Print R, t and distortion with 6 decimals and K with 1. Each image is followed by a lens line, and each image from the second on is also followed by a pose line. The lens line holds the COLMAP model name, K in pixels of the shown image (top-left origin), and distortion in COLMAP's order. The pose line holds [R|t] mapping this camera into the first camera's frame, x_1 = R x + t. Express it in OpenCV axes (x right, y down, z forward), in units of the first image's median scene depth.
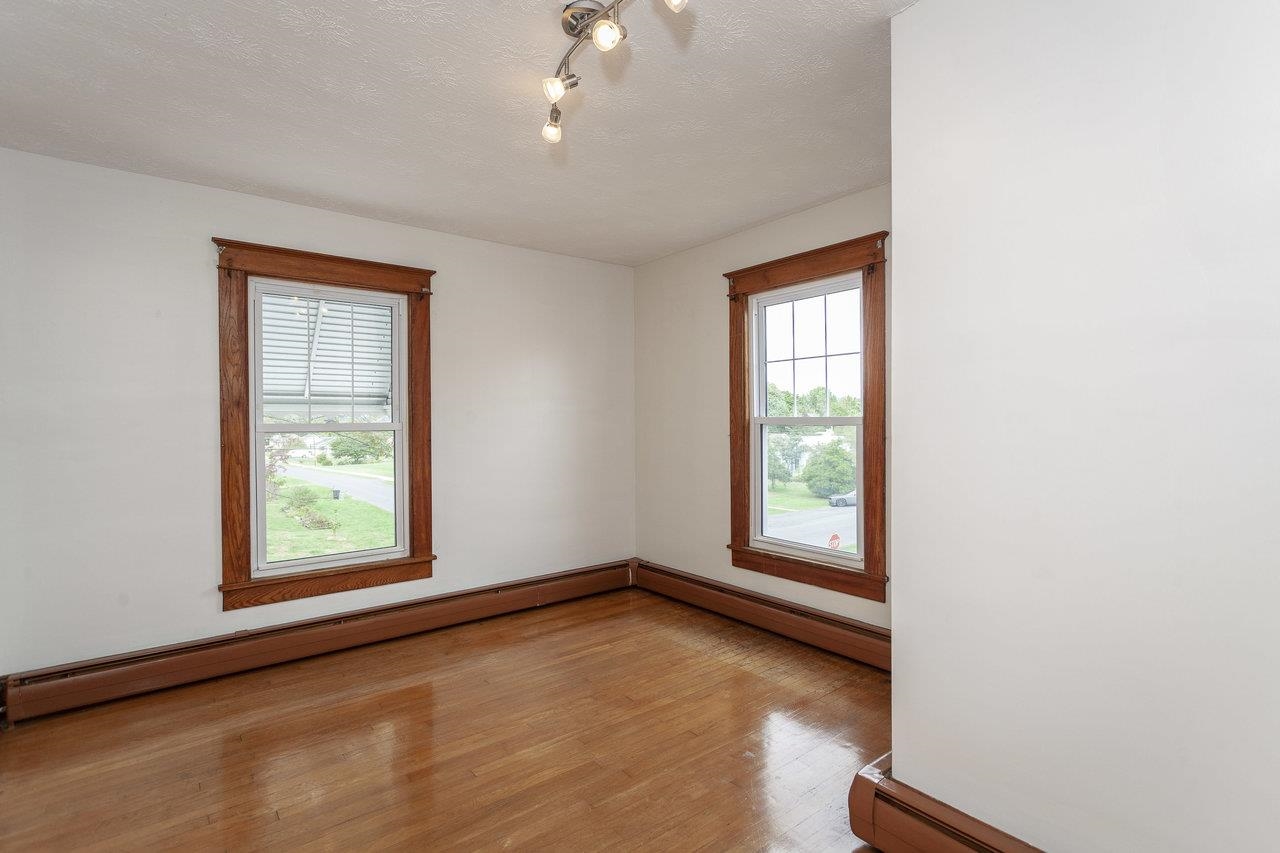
lens RADIAL K [[615.0, 0, 637.2], [0, 615.0, 413.3], [0, 0, 1]] dist [0.003141, 0.001011]
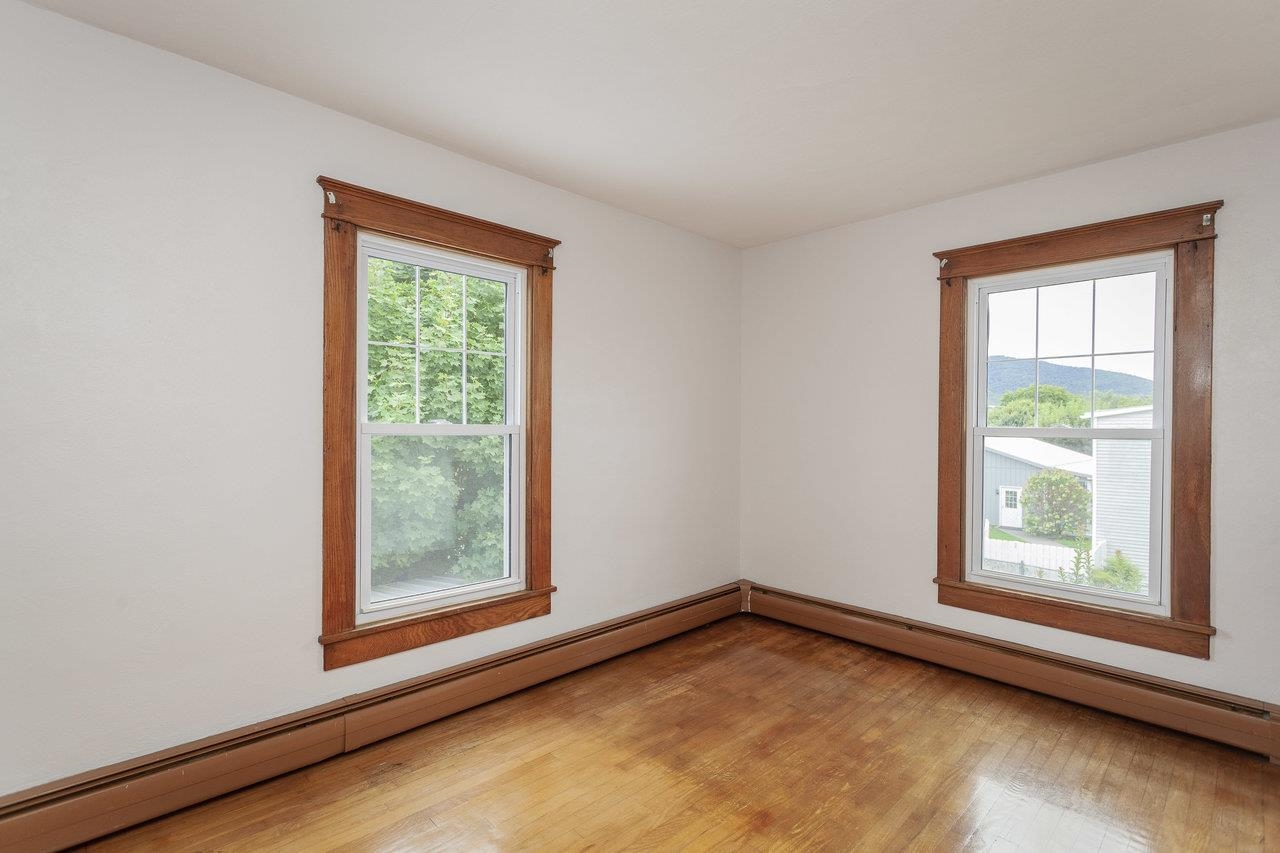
lens RADIAL K [[615.0, 0, 642.3], [0, 615.0, 424.6], [0, 0, 1]] dist [0.003141, 0.001011]
pose [[0.996671, 0.014684, 0.080190, -0.322856], [-0.016416, 0.999645, 0.020988, -0.006035], [-0.079853, -0.022235, 0.996559, 0.201372]]
